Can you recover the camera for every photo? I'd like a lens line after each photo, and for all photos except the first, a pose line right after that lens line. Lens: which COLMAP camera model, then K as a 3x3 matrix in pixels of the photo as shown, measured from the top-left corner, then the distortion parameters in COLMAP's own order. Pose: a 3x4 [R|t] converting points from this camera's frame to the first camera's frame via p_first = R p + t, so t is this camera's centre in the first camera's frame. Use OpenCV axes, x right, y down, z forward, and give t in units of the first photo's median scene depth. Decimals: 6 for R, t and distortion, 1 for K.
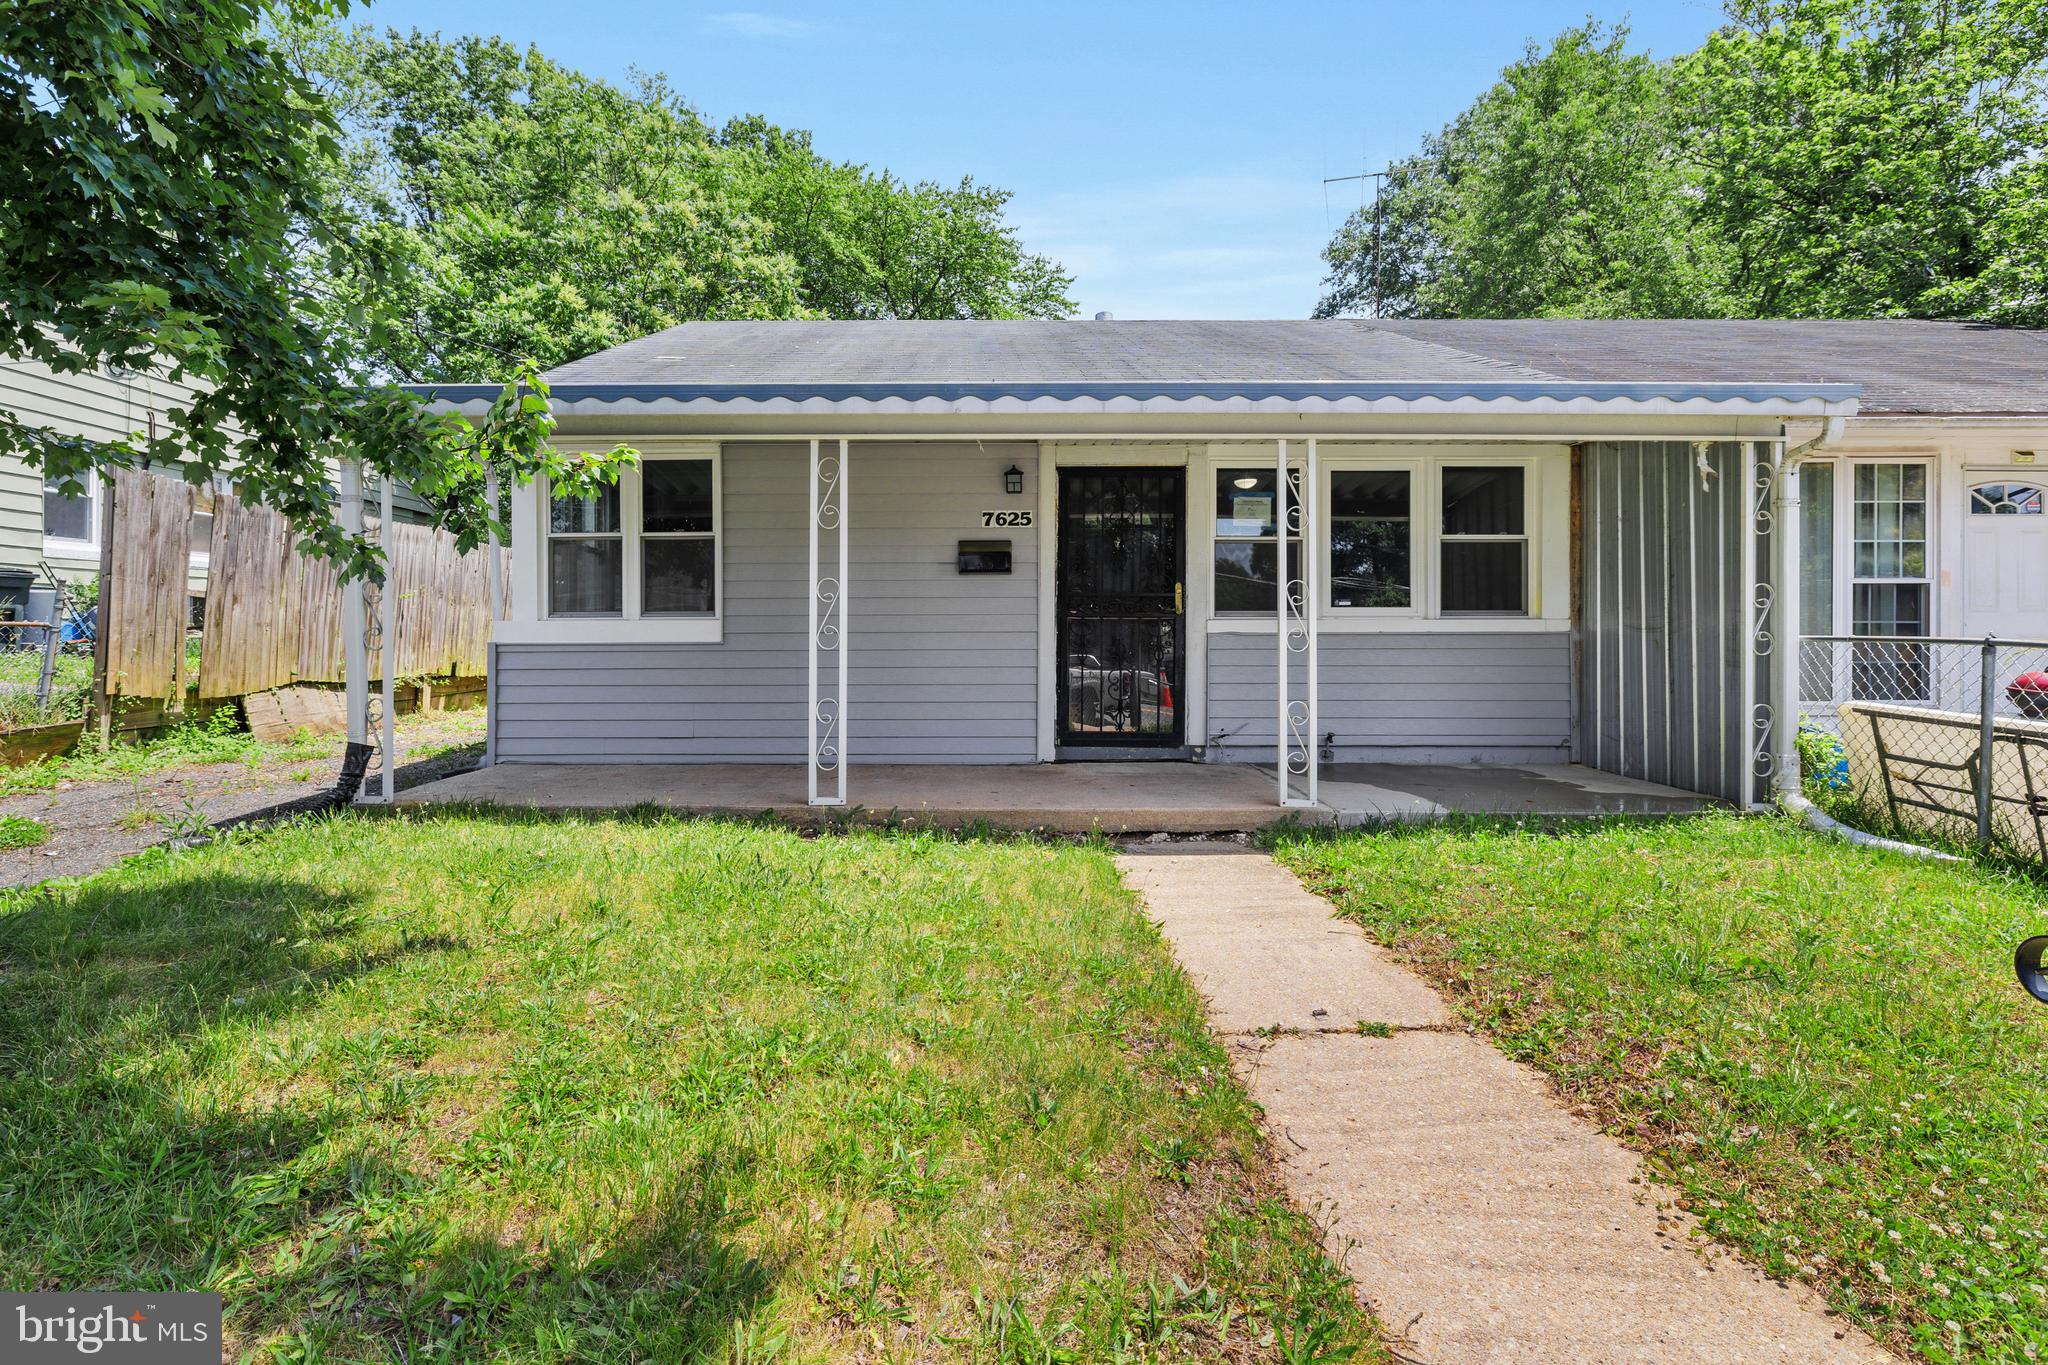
lens RADIAL K [[979.9, 0, 951.0], [0, 979.9, 618.2], [0, 0, 1]] dist [-0.005395, 0.001455]
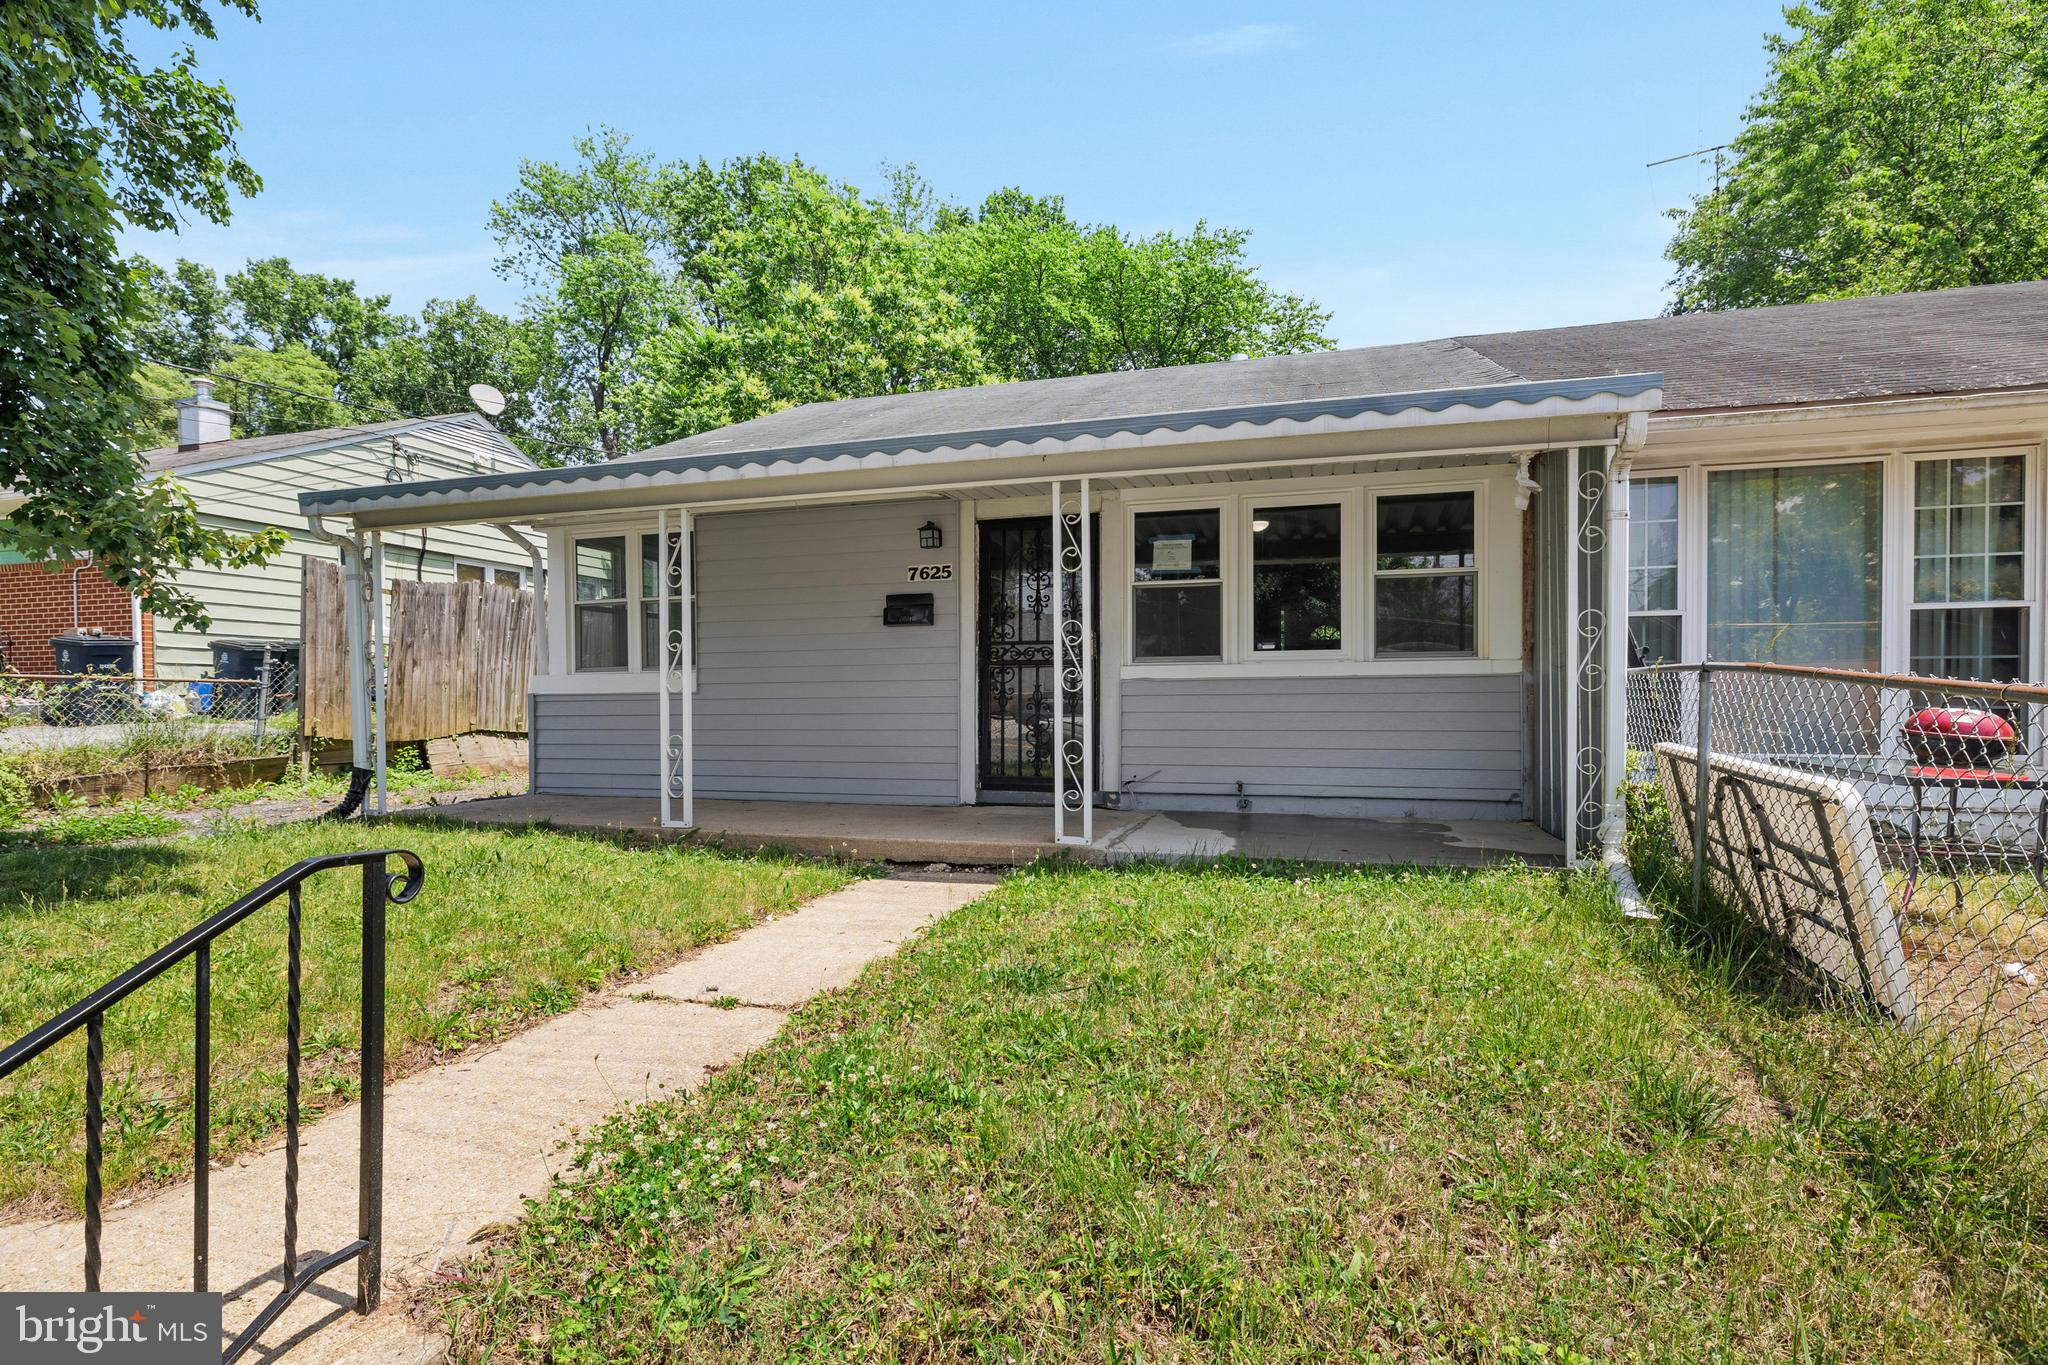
lens RADIAL K [[979.9, 0, 945.5], [0, 979.9, 698.4], [0, 0, 1]] dist [-0.005395, 0.001455]
pose [[0.958094, -0.003983, -0.286427, 0.372651], [0.008322, 0.999868, 0.013934, 0.019154], [0.286334, -0.015733, 0.958001, -0.005374]]
